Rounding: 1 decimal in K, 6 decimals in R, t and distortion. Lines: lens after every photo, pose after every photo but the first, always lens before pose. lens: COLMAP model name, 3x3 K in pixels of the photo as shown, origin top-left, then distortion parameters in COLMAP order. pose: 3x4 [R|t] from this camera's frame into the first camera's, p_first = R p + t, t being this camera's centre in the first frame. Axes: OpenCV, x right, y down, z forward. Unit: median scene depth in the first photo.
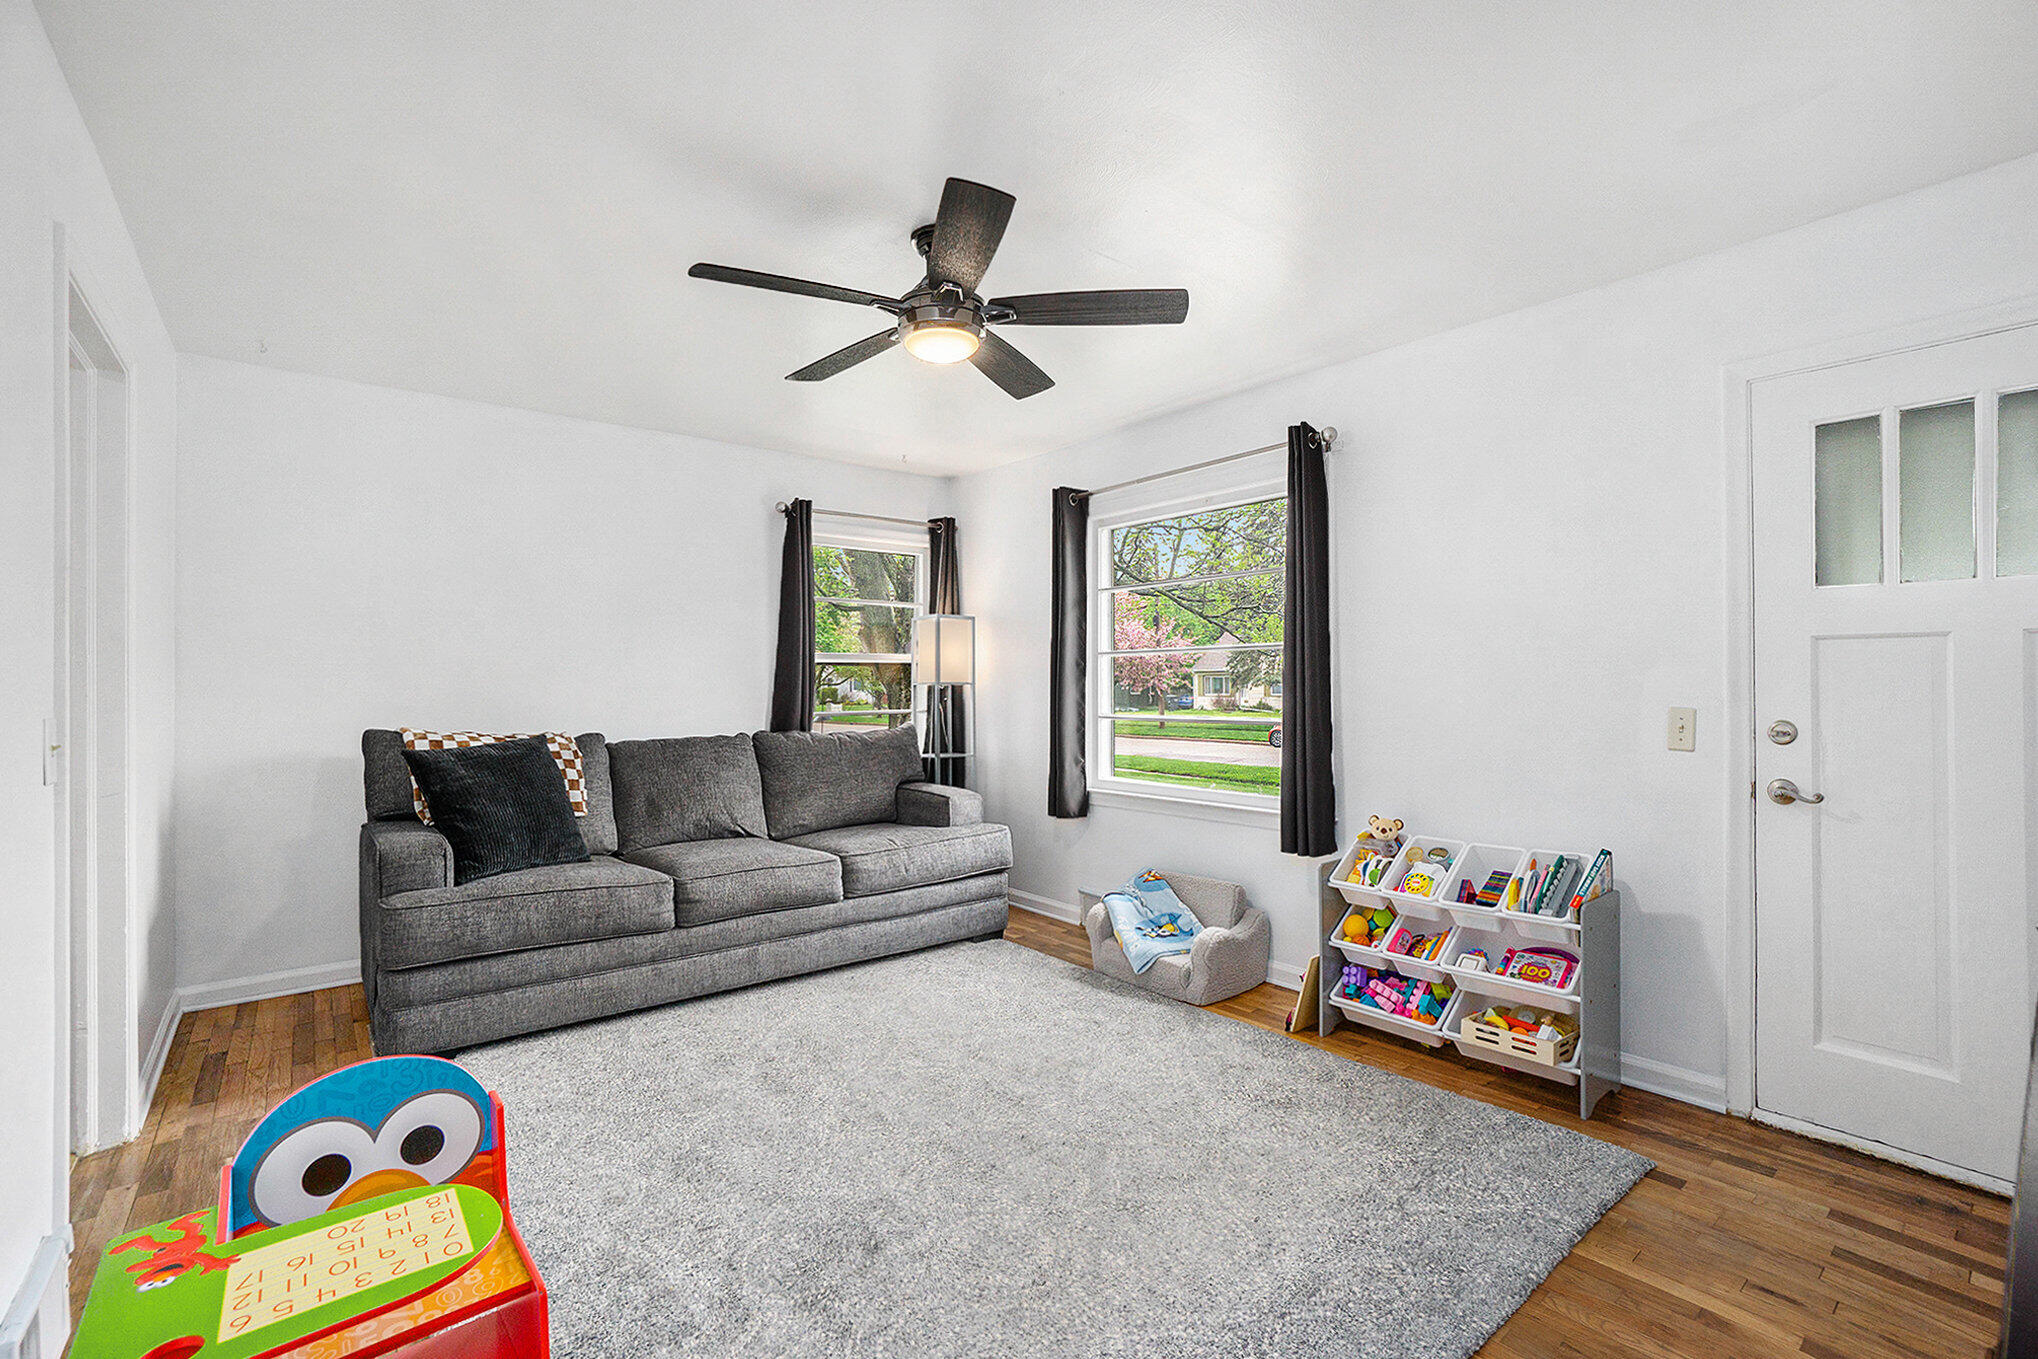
lens RADIAL K [[903.5, 0, 1022.2], [0, 903.5, 689.6], [0, 0, 1]] dist [-0.000553, 0.000174]
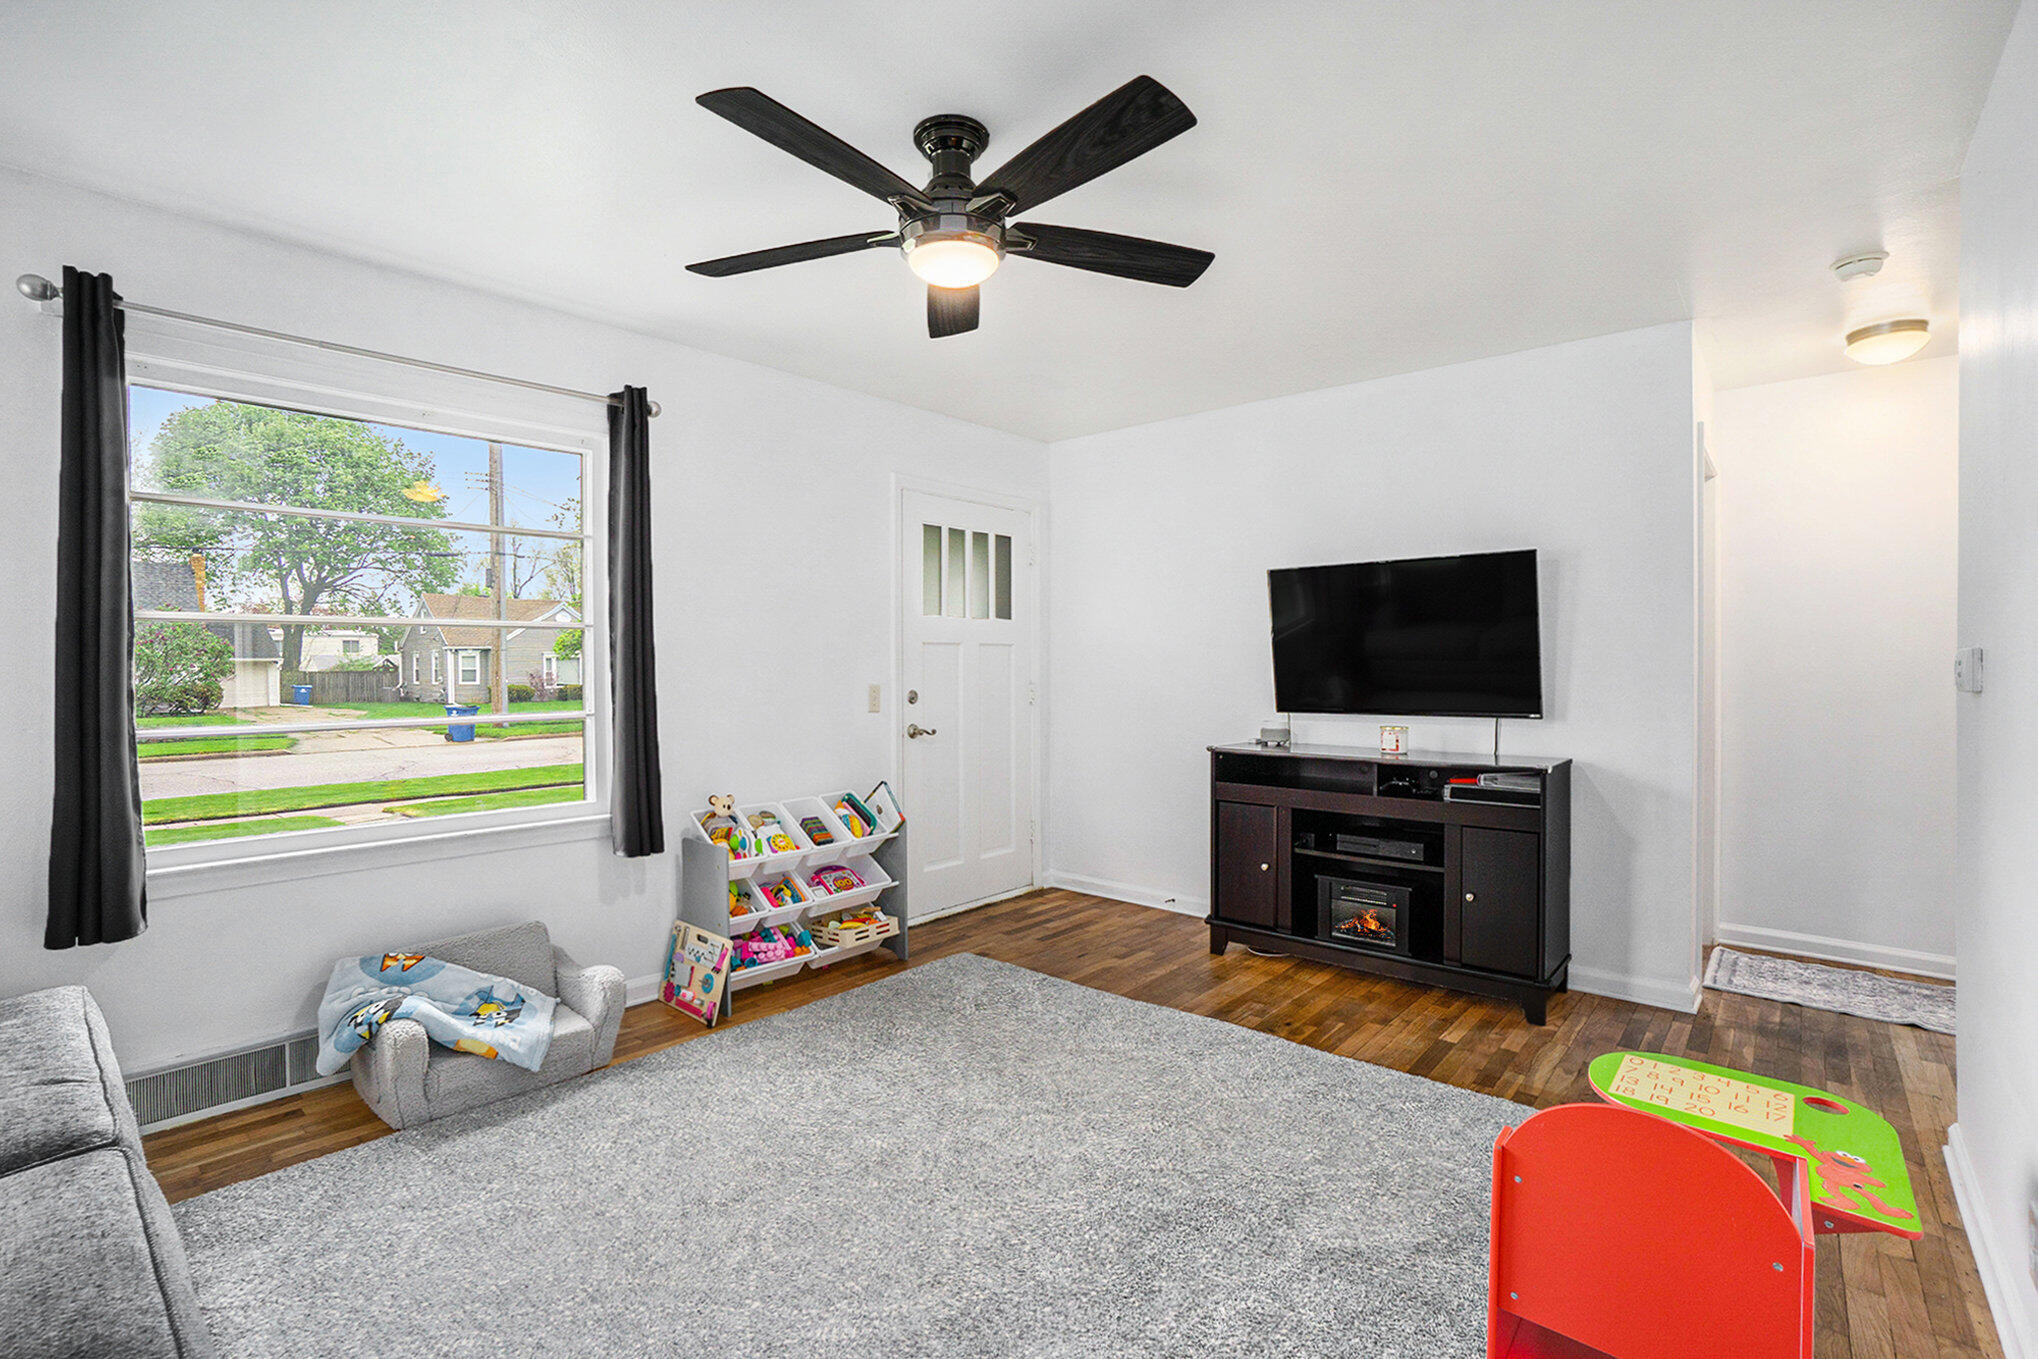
lens RADIAL K [[931.7, 0, 1011.0], [0, 931.7, 678.3], [0, 0, 1]] dist [-0.062684, 0.026586]
pose [[-0.166717, -0.006001, 0.985987, -0.919407], [0.001025, 0.999980, 0.006259, 0.001008], [-0.986004, 0.002054, -0.166708, 1.087851]]
